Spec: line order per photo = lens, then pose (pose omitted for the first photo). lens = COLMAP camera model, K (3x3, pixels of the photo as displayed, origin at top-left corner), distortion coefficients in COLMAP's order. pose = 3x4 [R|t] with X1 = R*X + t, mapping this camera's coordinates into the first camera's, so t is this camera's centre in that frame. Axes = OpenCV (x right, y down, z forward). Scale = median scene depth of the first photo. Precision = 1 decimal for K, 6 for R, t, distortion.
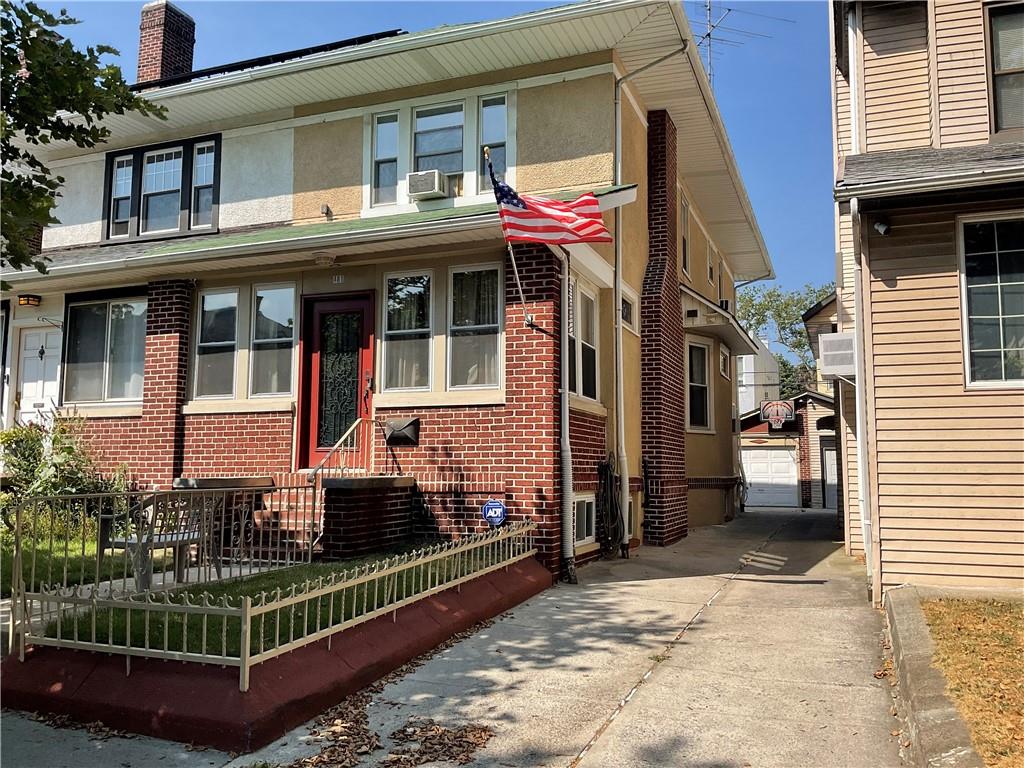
lens RADIAL K [[848.4, 0, 512.0], [0, 848.4, 384.0], [0, 0, 1]] dist [0.105272, -0.201110]
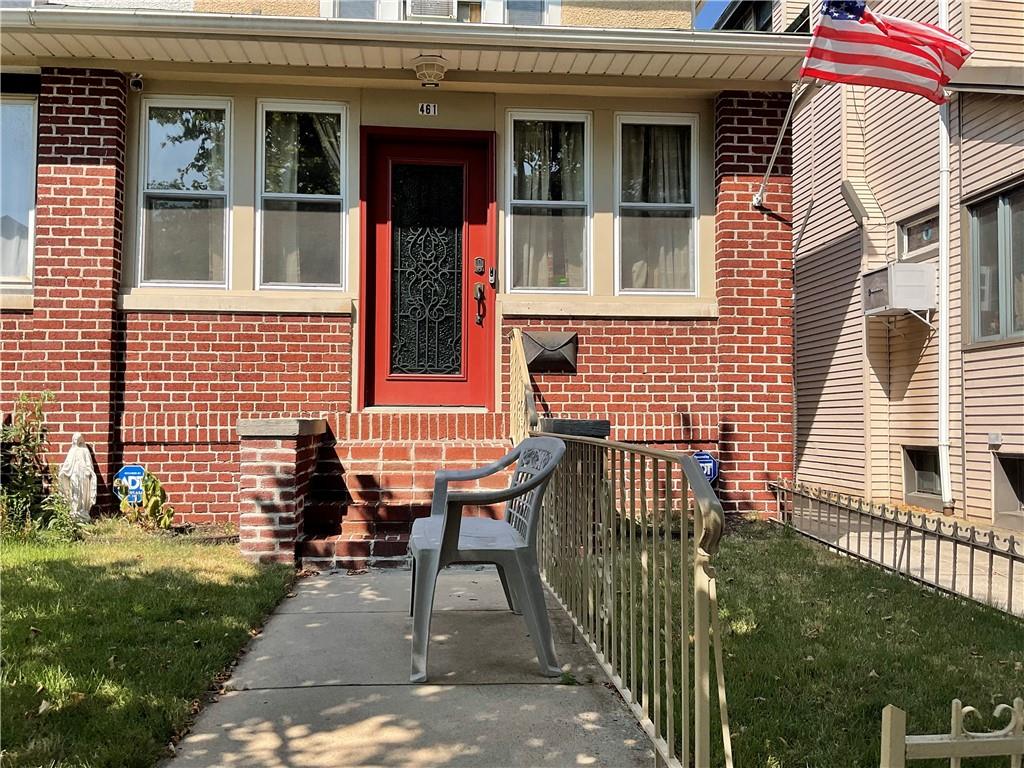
lens RADIAL K [[848.4, 0, 512.0], [0, 848.4, 384.0], [0, 0, 1]] dist [0.105272, -0.201110]
pose [[0.892257, 0.020375, 0.451067, -0.432402], [-0.045769, 0.997917, 0.045458, 0.049177], [-0.449201, -0.061205, 0.891332, 0.393285]]
